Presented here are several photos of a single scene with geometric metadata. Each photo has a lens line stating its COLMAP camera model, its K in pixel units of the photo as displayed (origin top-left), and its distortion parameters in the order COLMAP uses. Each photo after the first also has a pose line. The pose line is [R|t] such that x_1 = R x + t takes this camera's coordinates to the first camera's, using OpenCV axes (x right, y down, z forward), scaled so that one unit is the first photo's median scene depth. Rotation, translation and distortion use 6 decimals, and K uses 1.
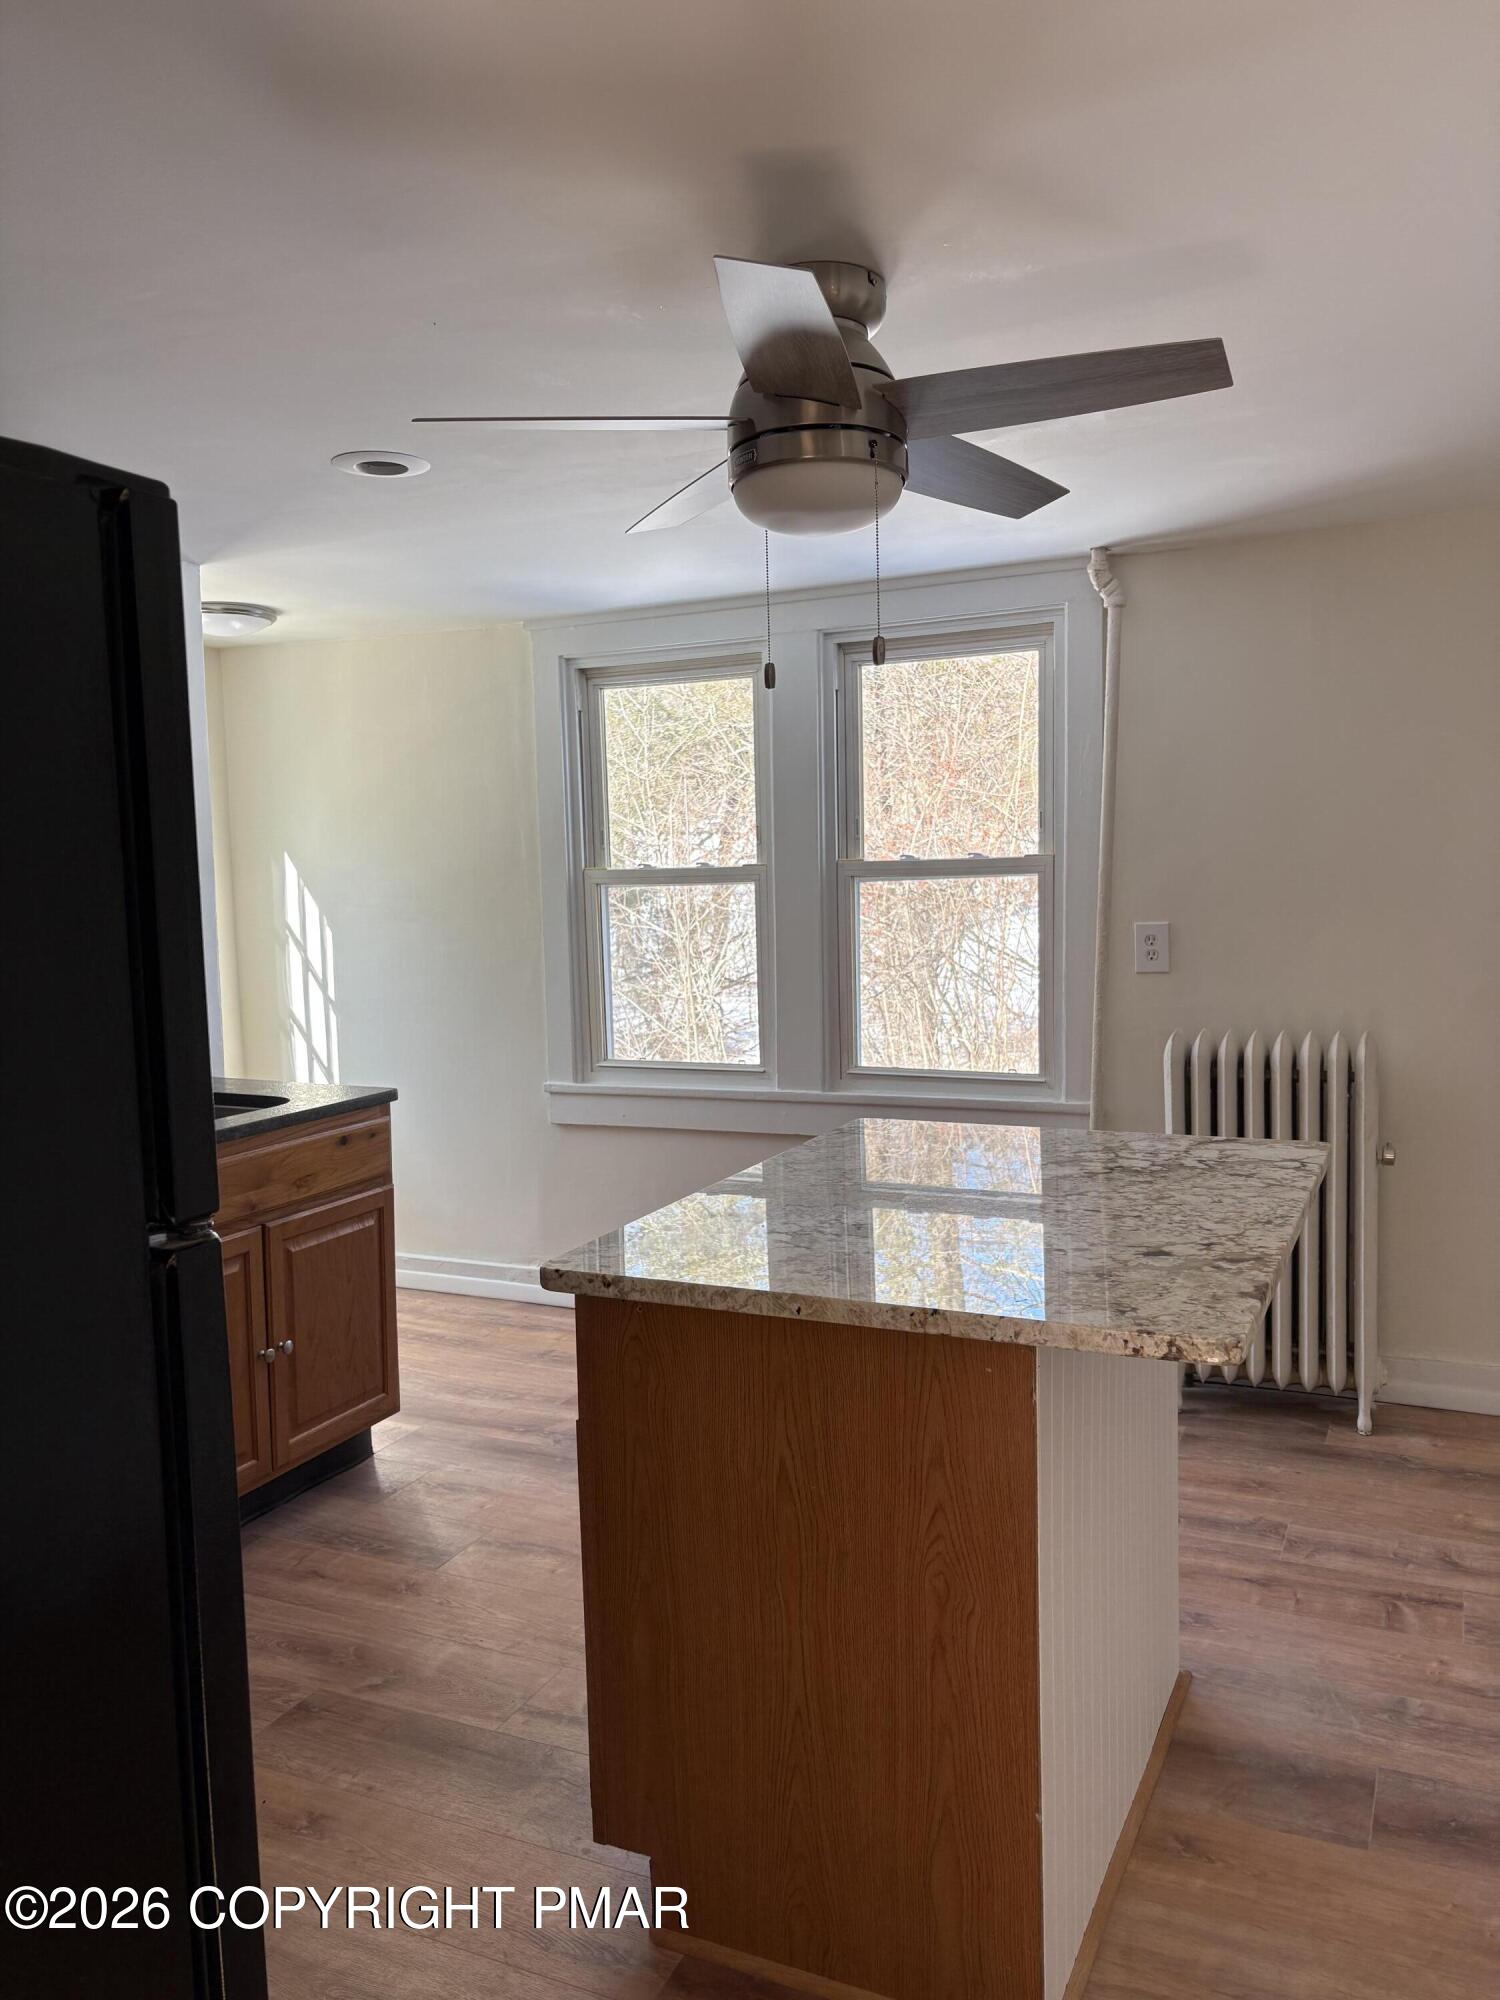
lens RADIAL K [[1507.5, 0, 744.2], [0, 1507.5, 1004.7], [0, 0, 1]] dist [0.055979, -0.088310]
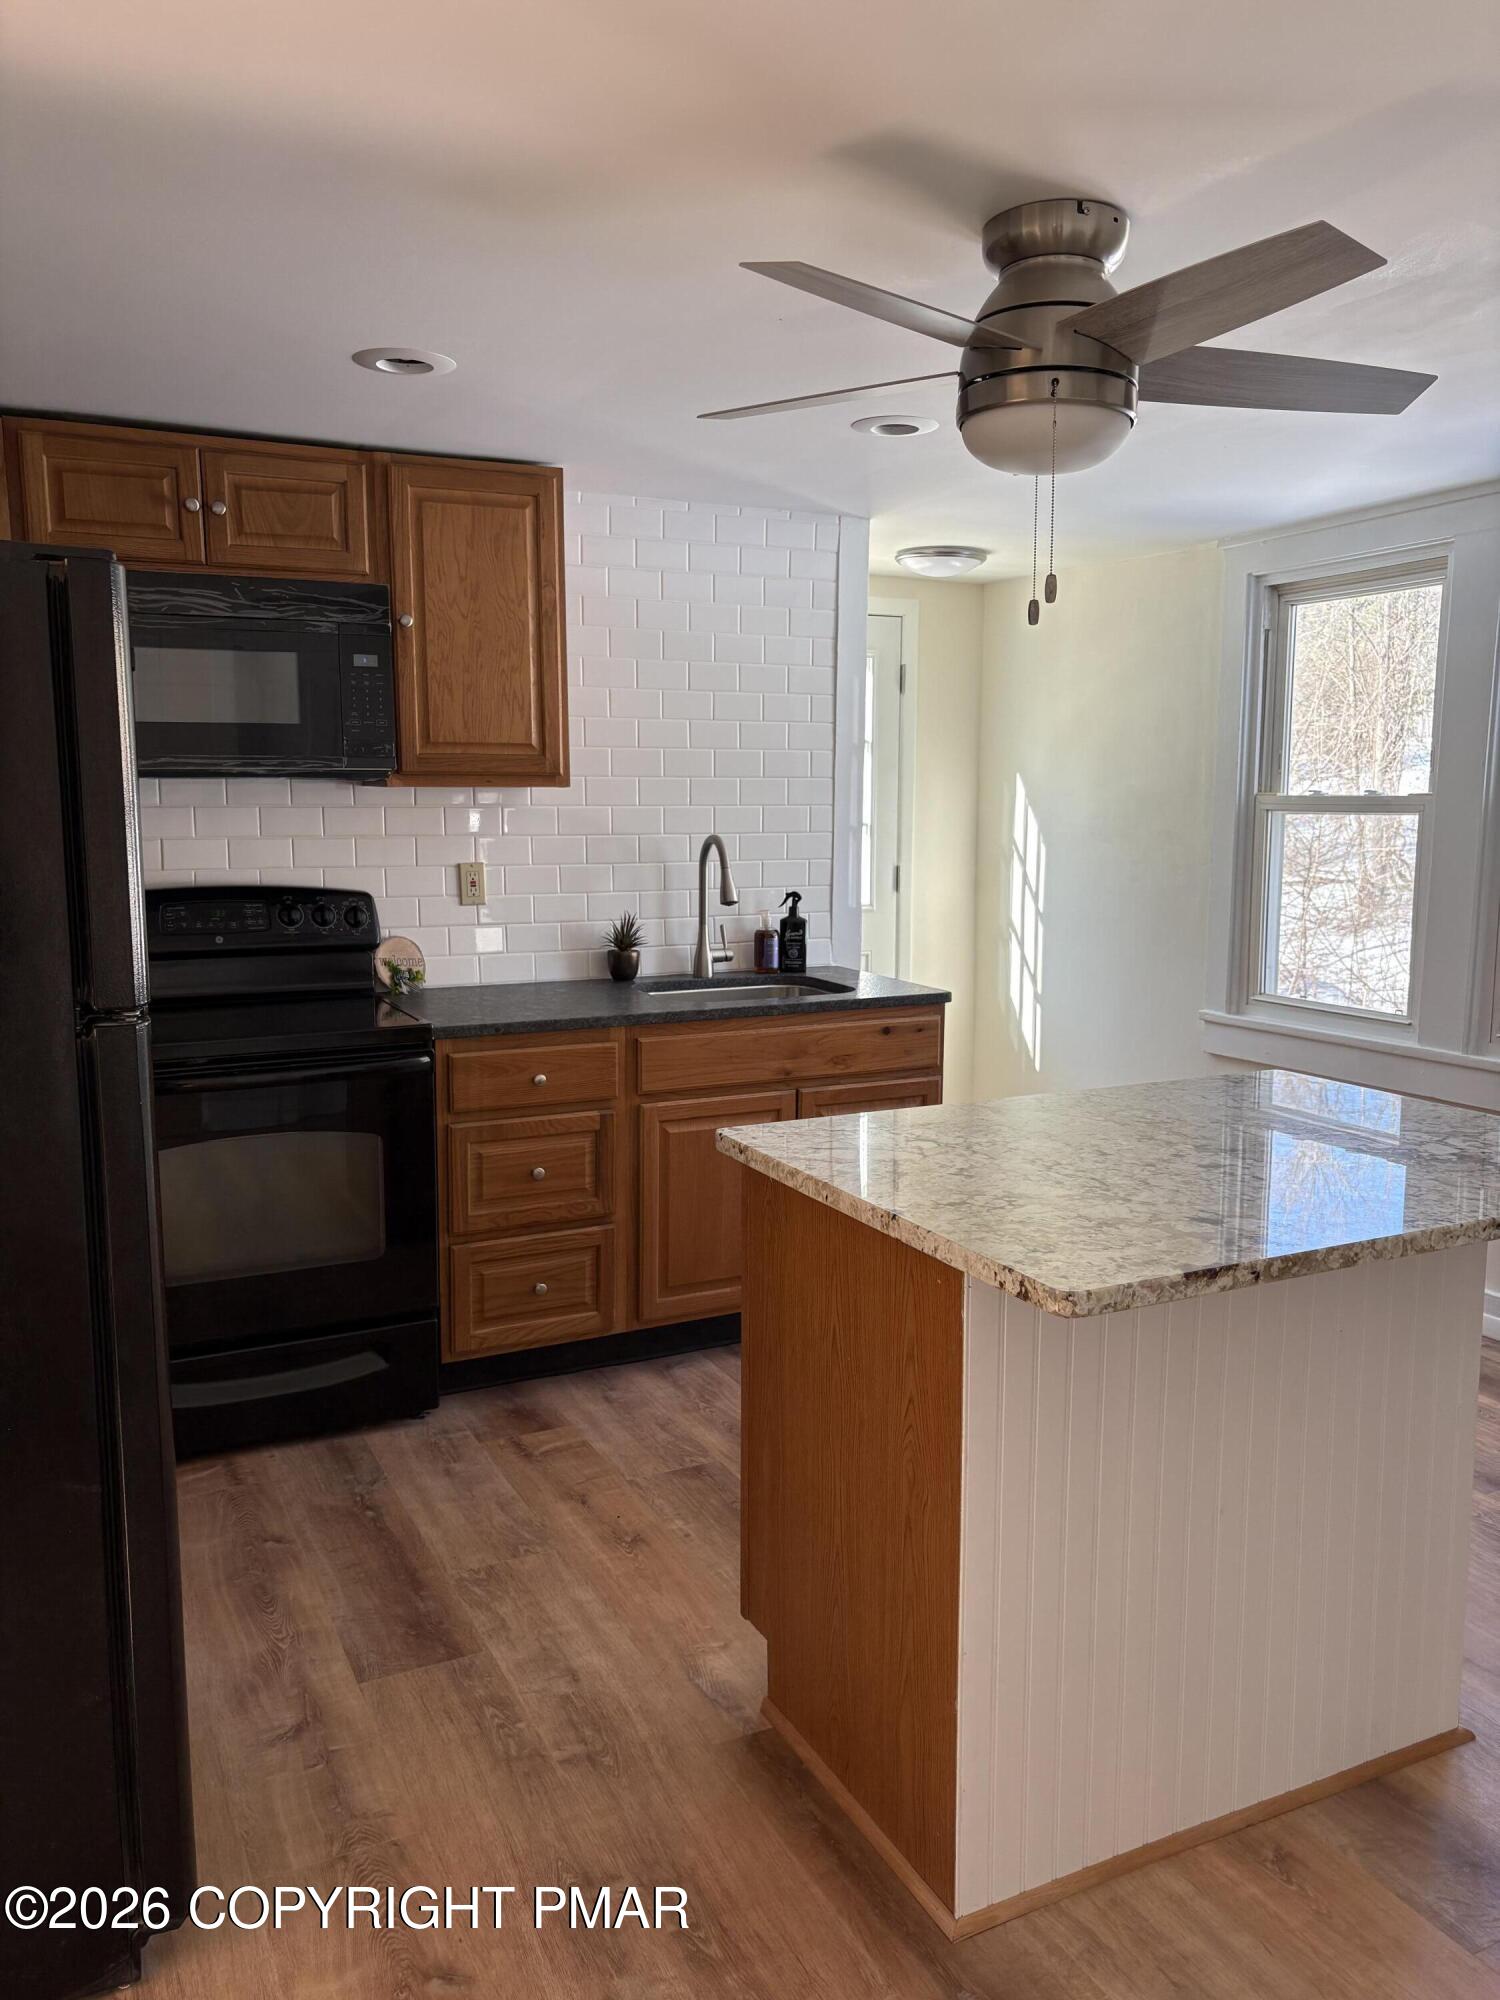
lens RADIAL K [[1507.5, 0, 744.2], [0, 1507.5, 1004.7], [0, 0, 1]] dist [0.055979, -0.088310]
pose [[0.782297, 0.112932, -0.612583, 0.365536], [-0.078836, 0.993470, 0.082474, -0.015718], [0.617897, -0.016225, 0.786091, 0.043546]]
